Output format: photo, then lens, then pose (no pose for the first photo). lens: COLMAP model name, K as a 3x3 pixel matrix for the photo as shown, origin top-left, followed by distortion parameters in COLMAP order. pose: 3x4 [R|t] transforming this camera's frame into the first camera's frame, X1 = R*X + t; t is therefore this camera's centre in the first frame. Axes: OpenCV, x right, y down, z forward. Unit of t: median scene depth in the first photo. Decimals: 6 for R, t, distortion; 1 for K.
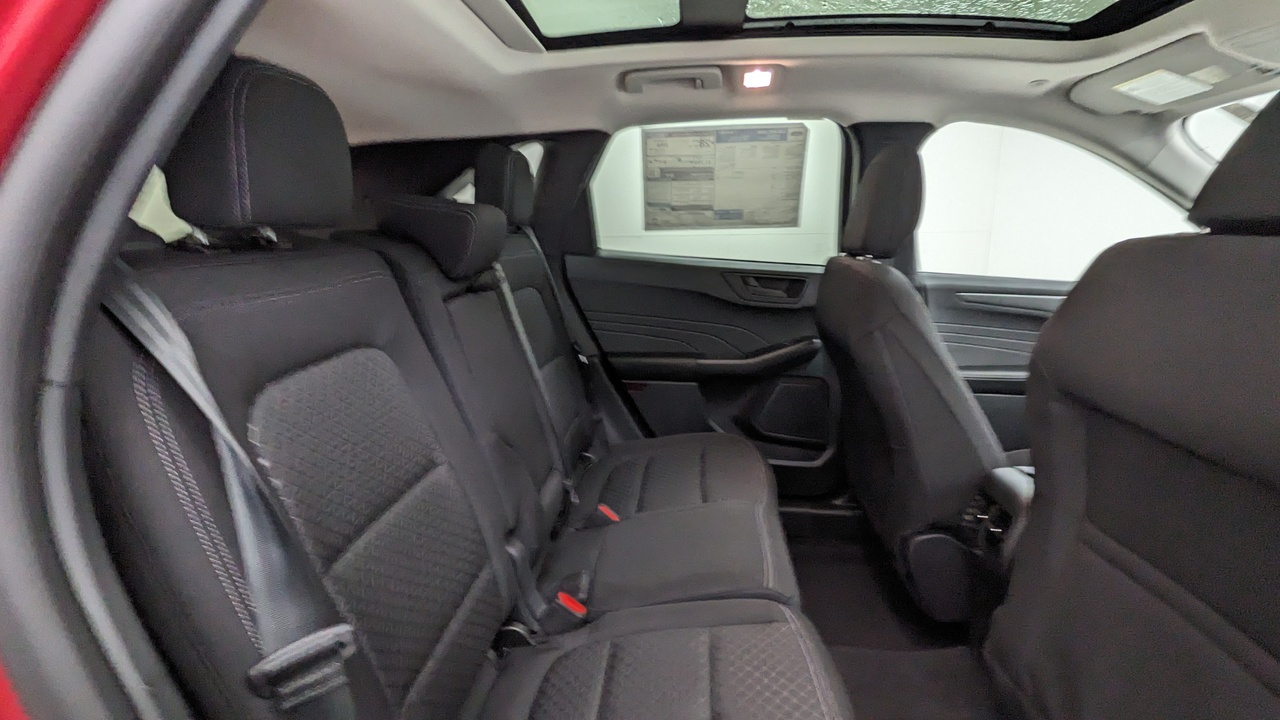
lens RADIAL K [[618.3, 0, 643.0], [0, 618.3, 363.6], [0, 0, 1]] dist [0.003672, 0.000520]
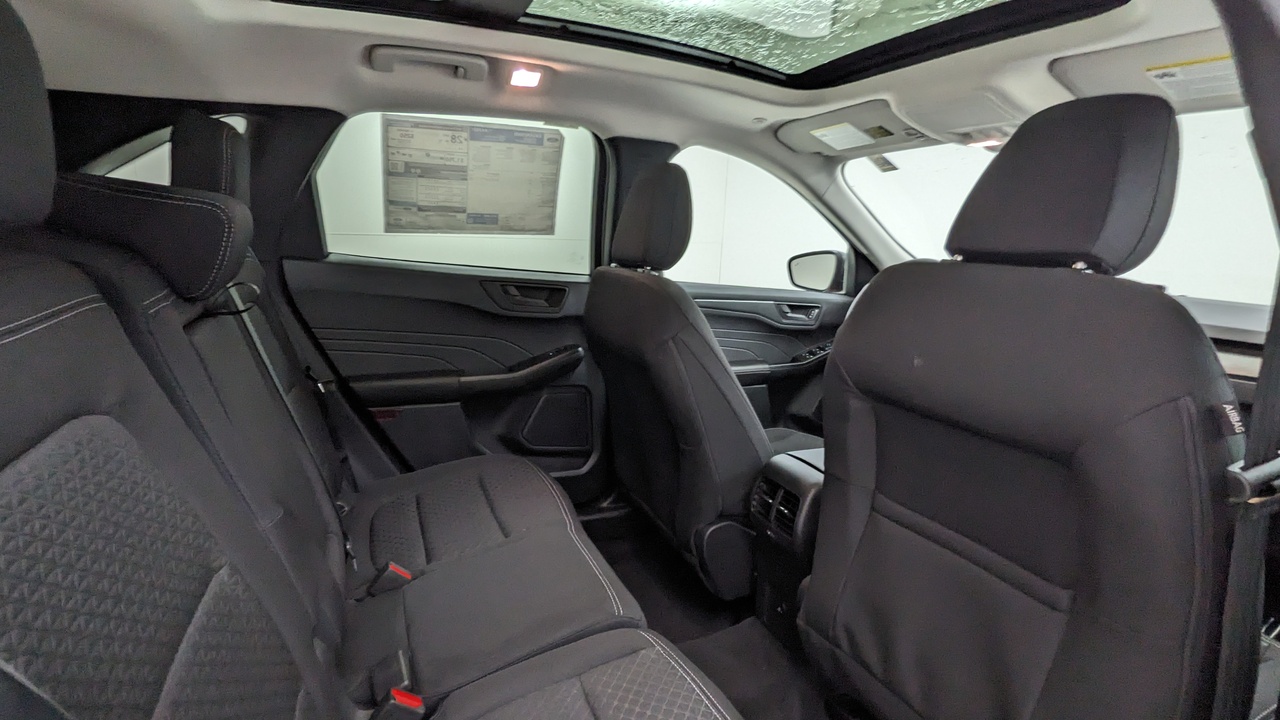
lens RADIAL K [[618.3, 0, 643.0], [0, 618.3, 363.6], [0, 0, 1]] dist [0.003672, 0.000520]
pose [[0.870121, -0.067835, 0.488148, -0.128767], [0.067819, 0.997540, 0.017735, -0.026198], [-0.488150, 0.017674, 0.872581, 0.082999]]
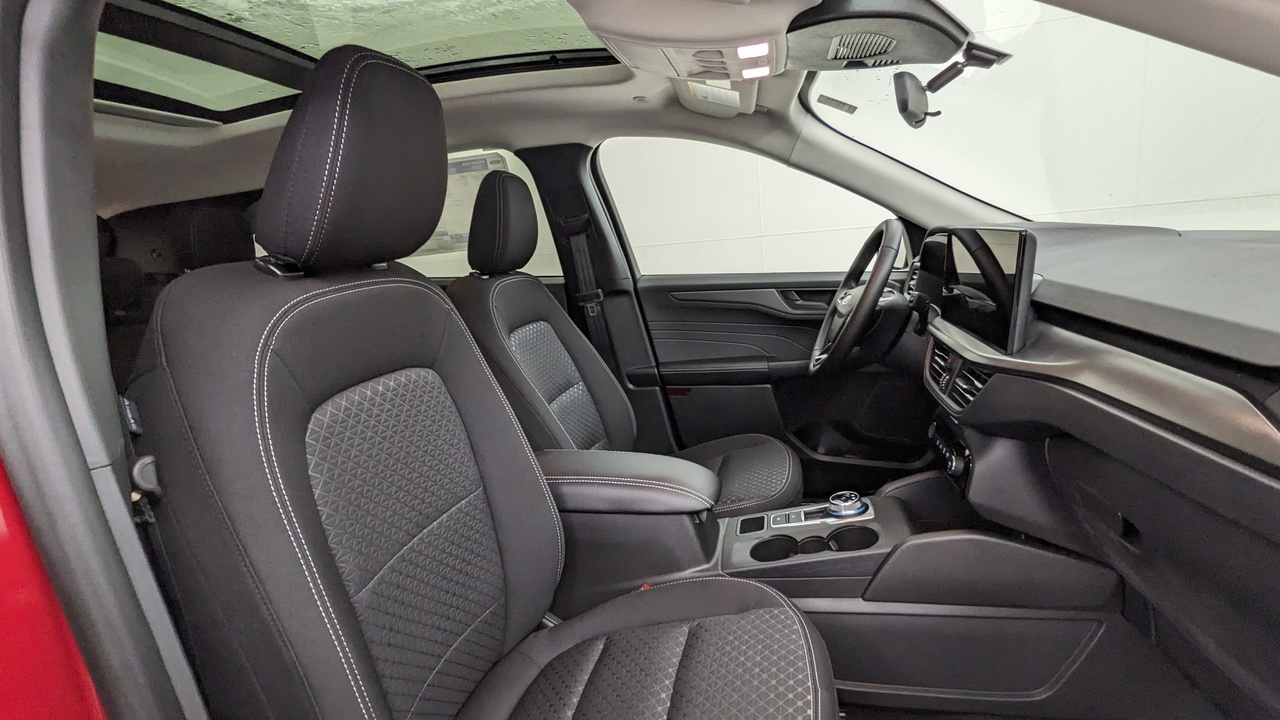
lens RADIAL K [[618.3, 0, 643.0], [0, 618.3, 363.6], [0, 0, 1]] dist [0.003672, 0.000520]
pose [[0.983170, -0.052814, -0.174892, 0.687291], [0.050778, 0.998580, -0.016103, 0.025703], [0.175494, 0.006951, 0.984456, -0.056242]]
